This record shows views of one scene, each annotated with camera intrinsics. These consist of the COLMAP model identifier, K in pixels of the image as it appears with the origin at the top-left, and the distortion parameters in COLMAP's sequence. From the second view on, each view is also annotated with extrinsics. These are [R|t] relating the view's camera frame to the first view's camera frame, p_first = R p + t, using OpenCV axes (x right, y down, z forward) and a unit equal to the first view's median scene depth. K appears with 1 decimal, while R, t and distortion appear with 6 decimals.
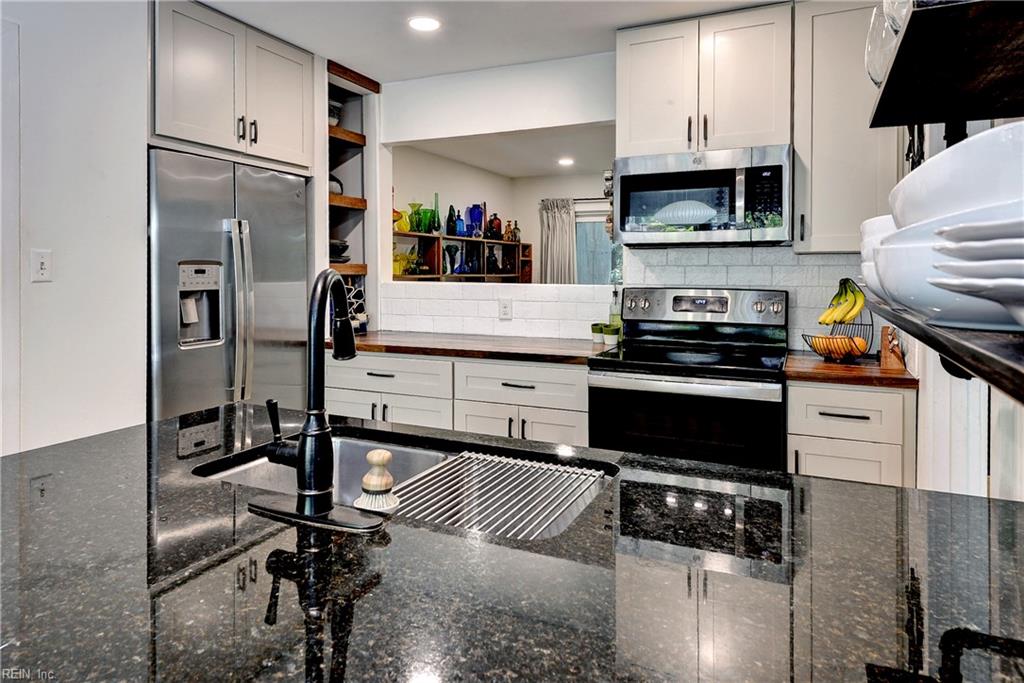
lens RADIAL K [[635.6, 0, 496.4], [0, 635.6, 273.9], [0, 0, 1]] dist [0.011802, -0.009823]
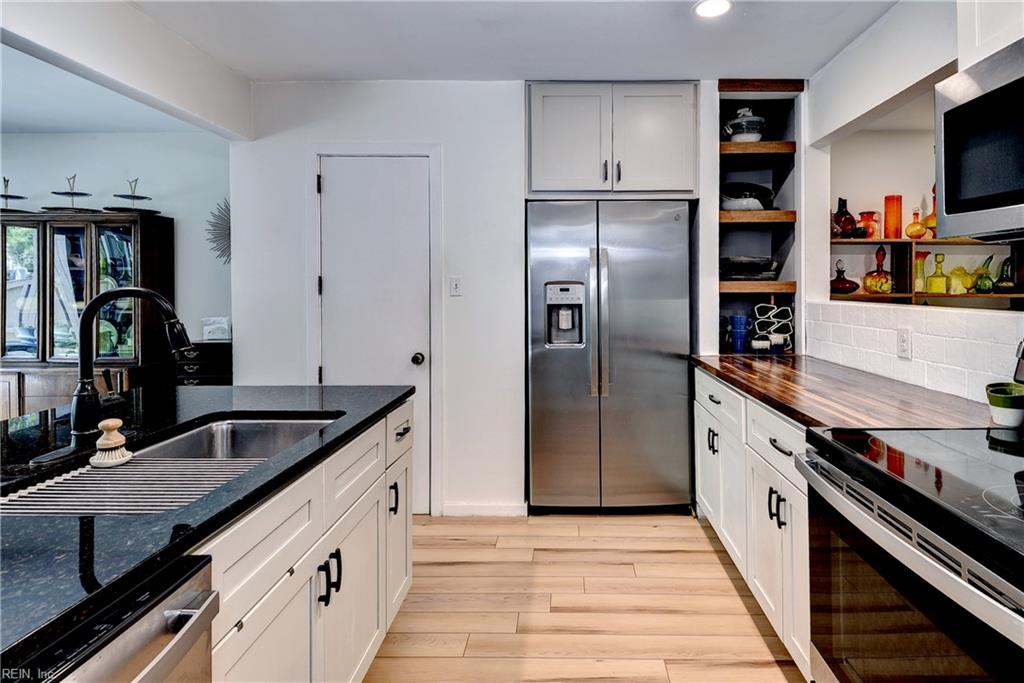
lens RADIAL K [[521.0, 0, 565.6], [0, 521.0, 291.4], [0, 0, 1]] dist [0.021702, -0.007111]
pose [[0.424995, 0.003075, -0.905191, 0.427245], [-0.002825, 0.999994, 0.002071, -0.001795], [0.905191, 0.001677, 0.425001, 0.475725]]
